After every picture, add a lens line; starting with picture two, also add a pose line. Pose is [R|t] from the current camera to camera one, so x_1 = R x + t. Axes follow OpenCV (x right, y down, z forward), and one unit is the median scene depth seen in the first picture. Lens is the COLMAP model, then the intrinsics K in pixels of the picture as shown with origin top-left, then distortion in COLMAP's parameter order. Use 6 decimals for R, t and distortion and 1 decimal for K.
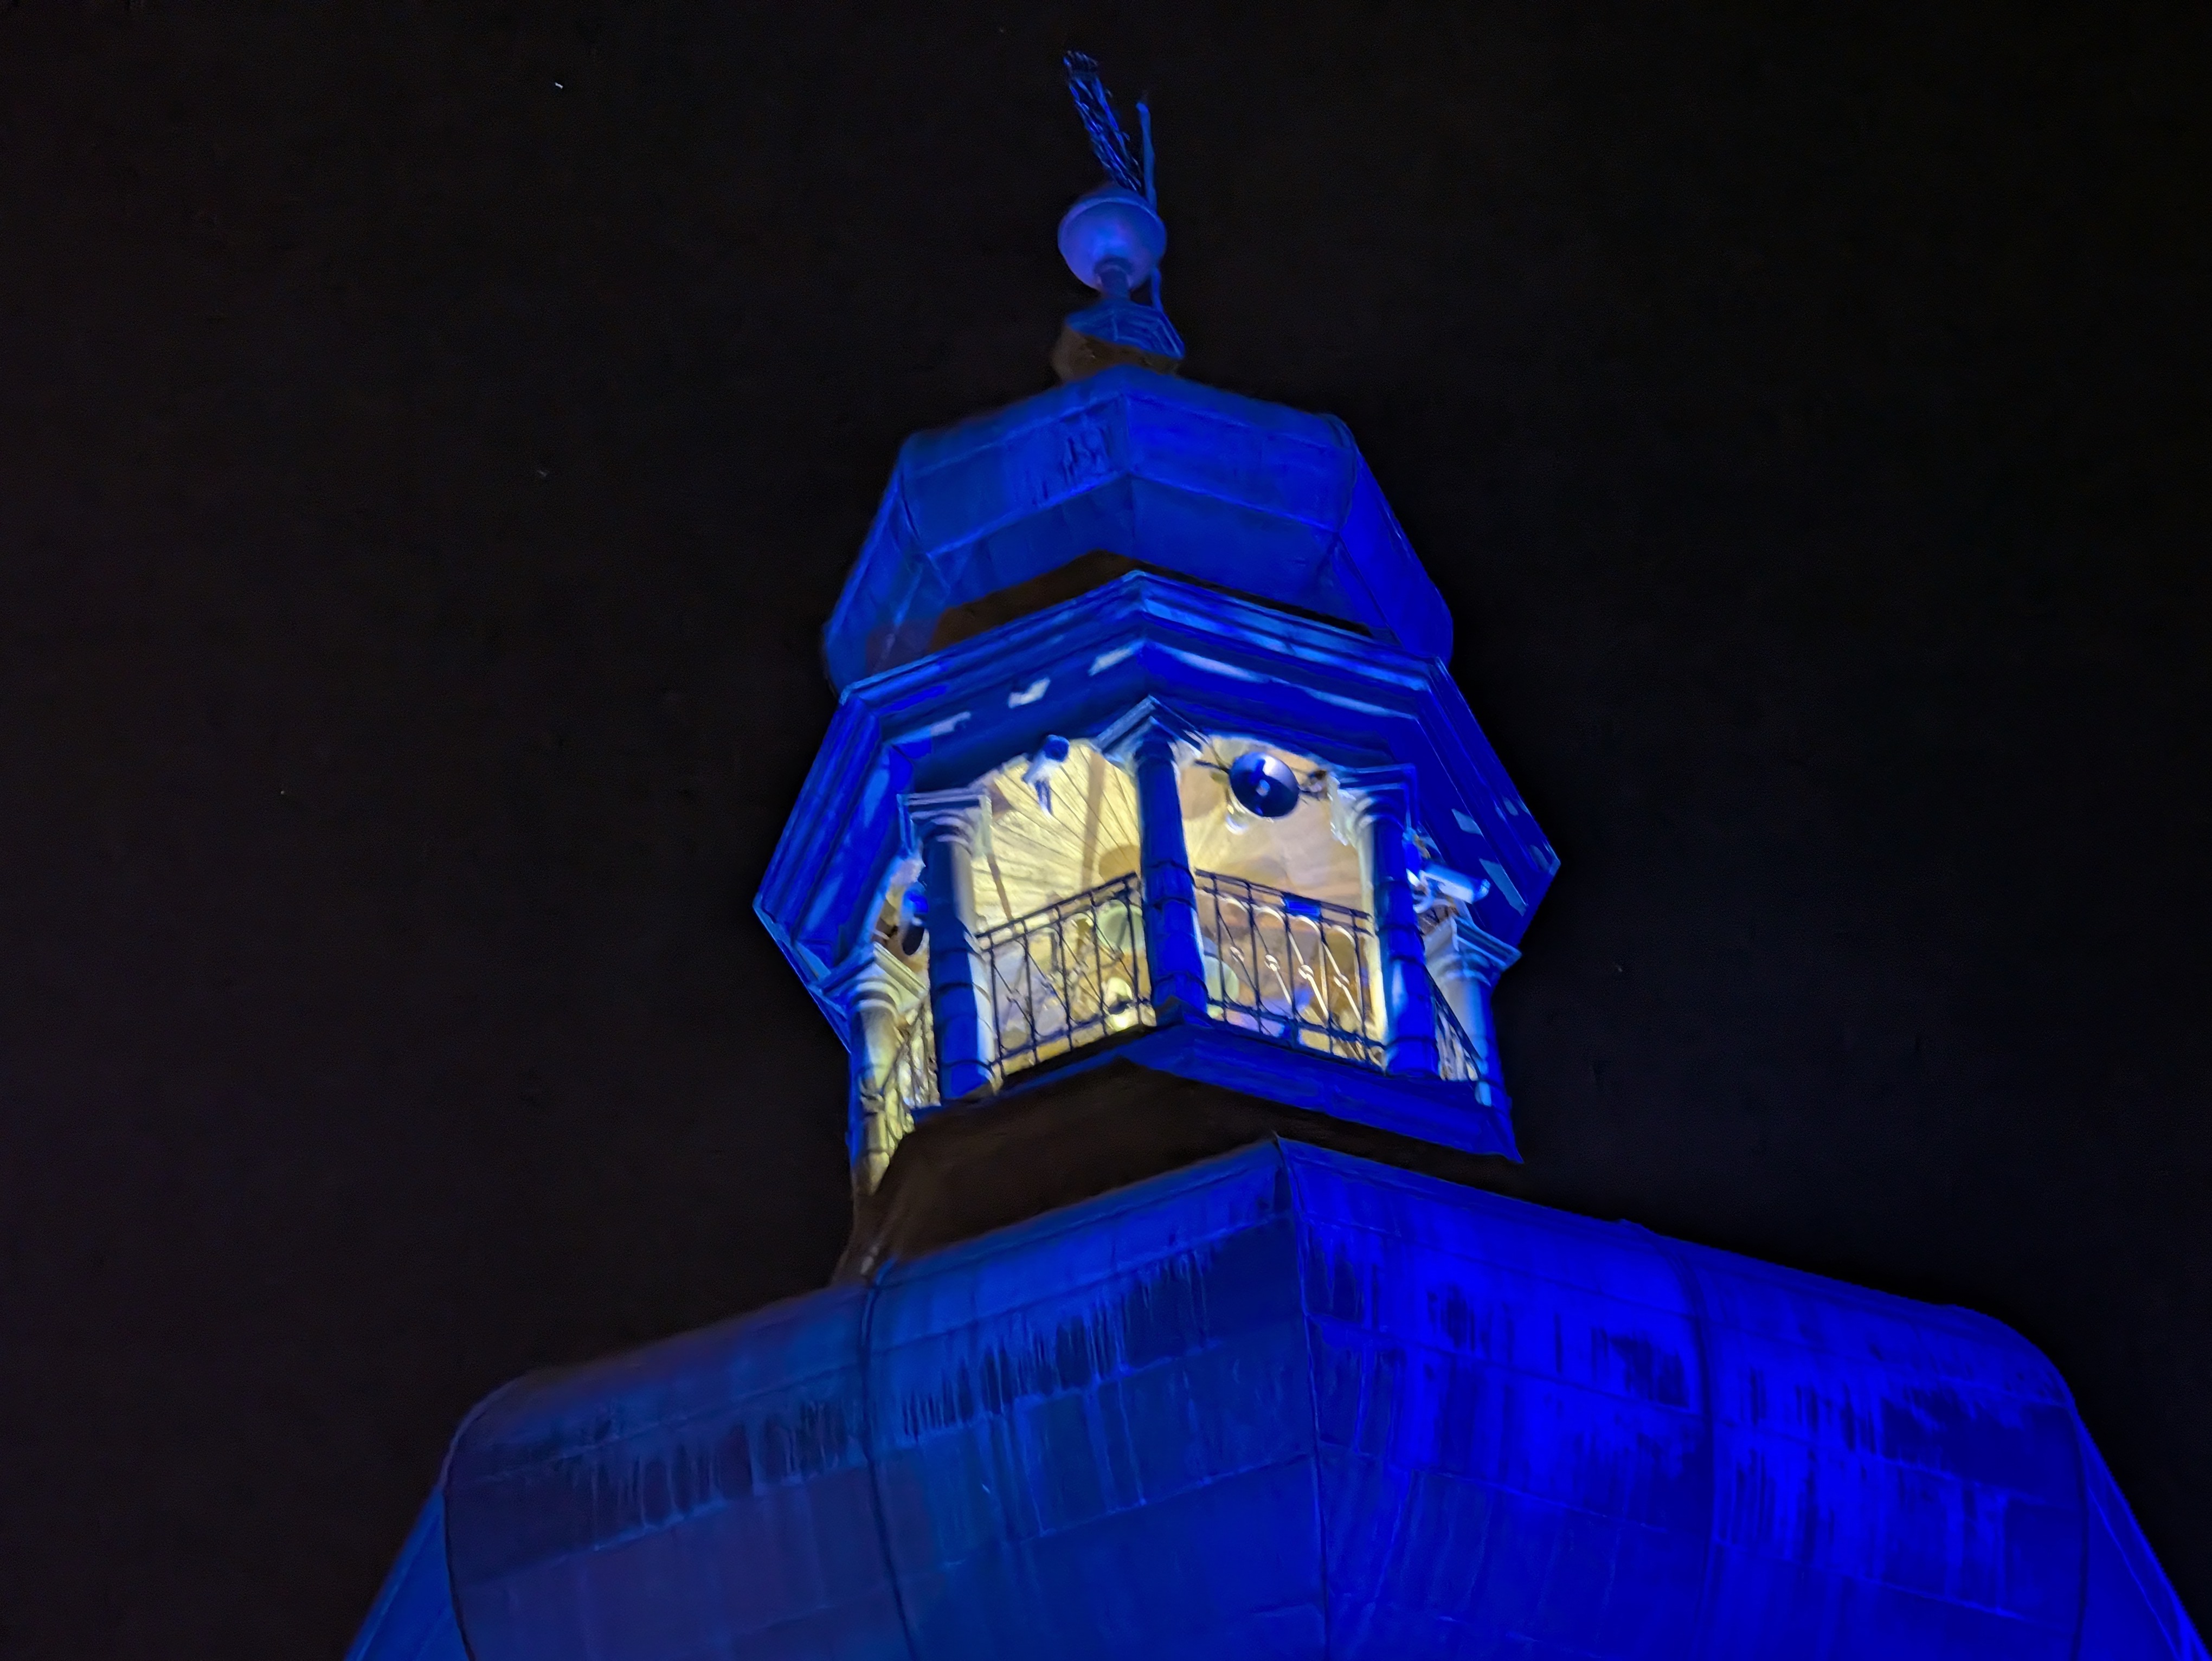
lens RADIAL K [[7595.6, 0, 1104.0], [0, 7595.6, 825.0], [0, 0, 1]] dist [0.315672, -1.630646]
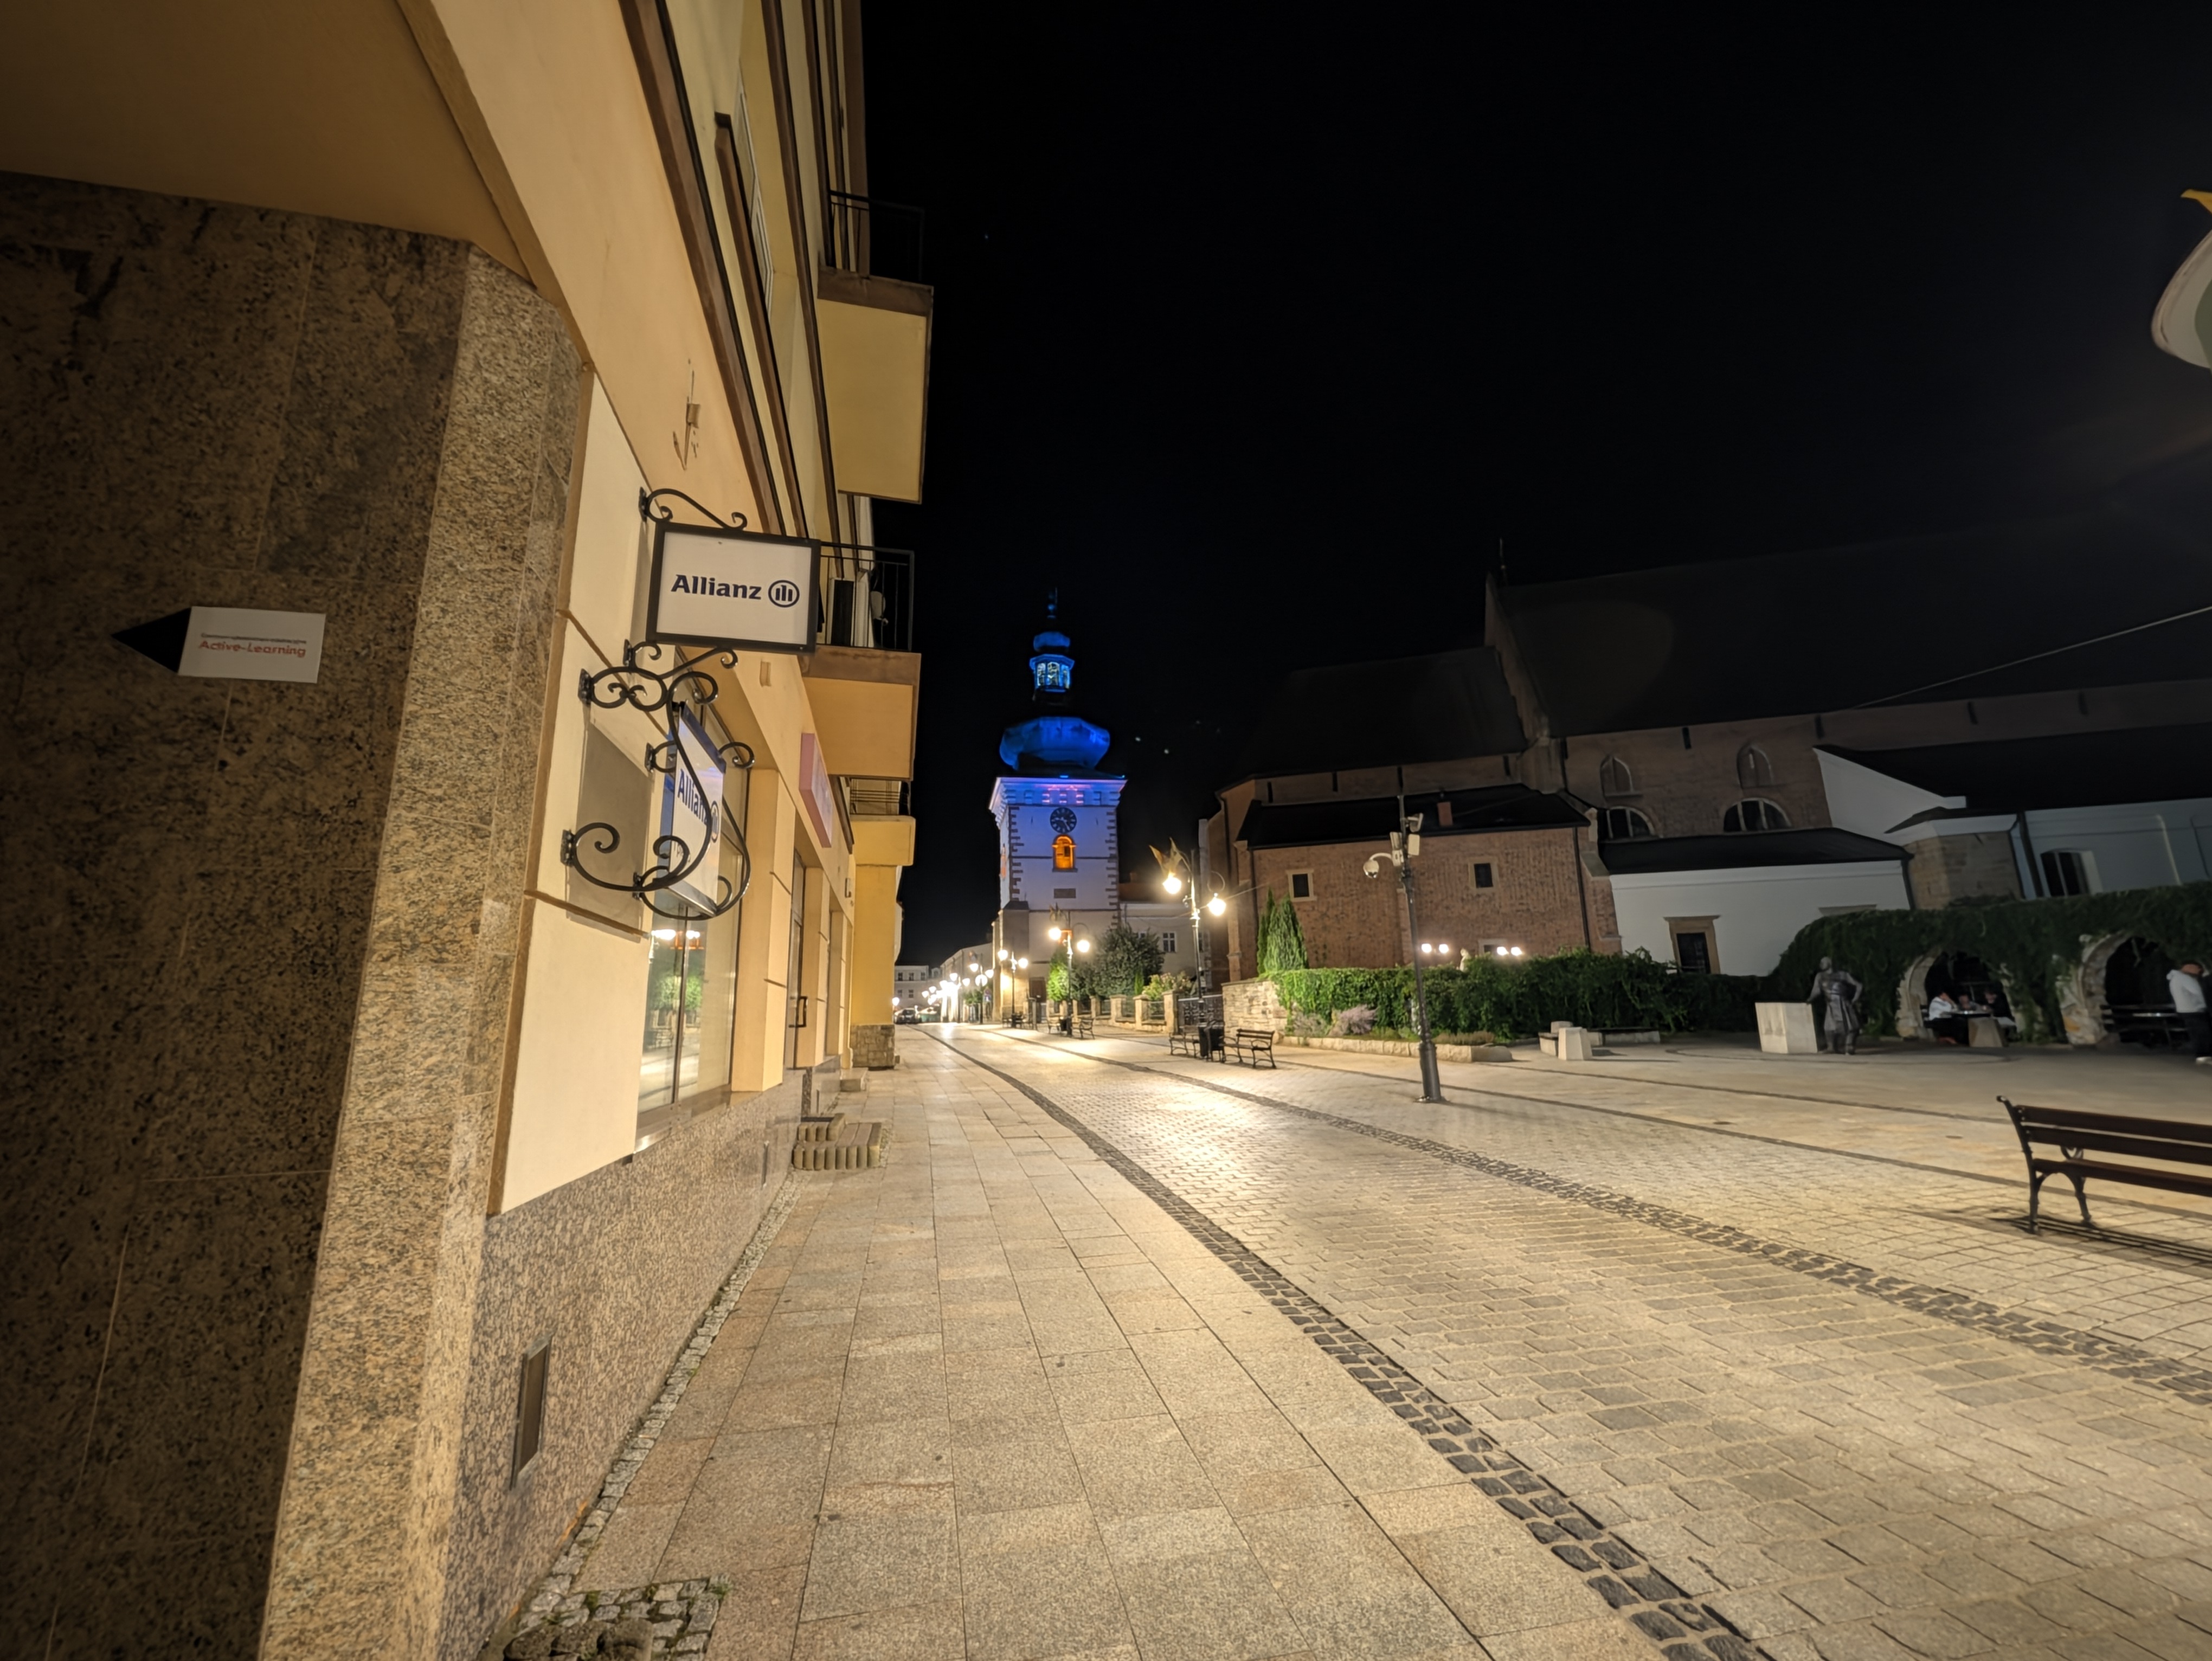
lens RADIAL K [[865.9, 0, 1113.9], [0, 865.9, 840.8], [0, 0, 1]] dist [-0.000641, -0.000215]
pose [[0.983147, -0.018730, -0.181852, 0.552014], [0.124904, 0.795182, 0.593367, -0.911951], [0.133492, -0.606081, 0.784121, -0.844836]]
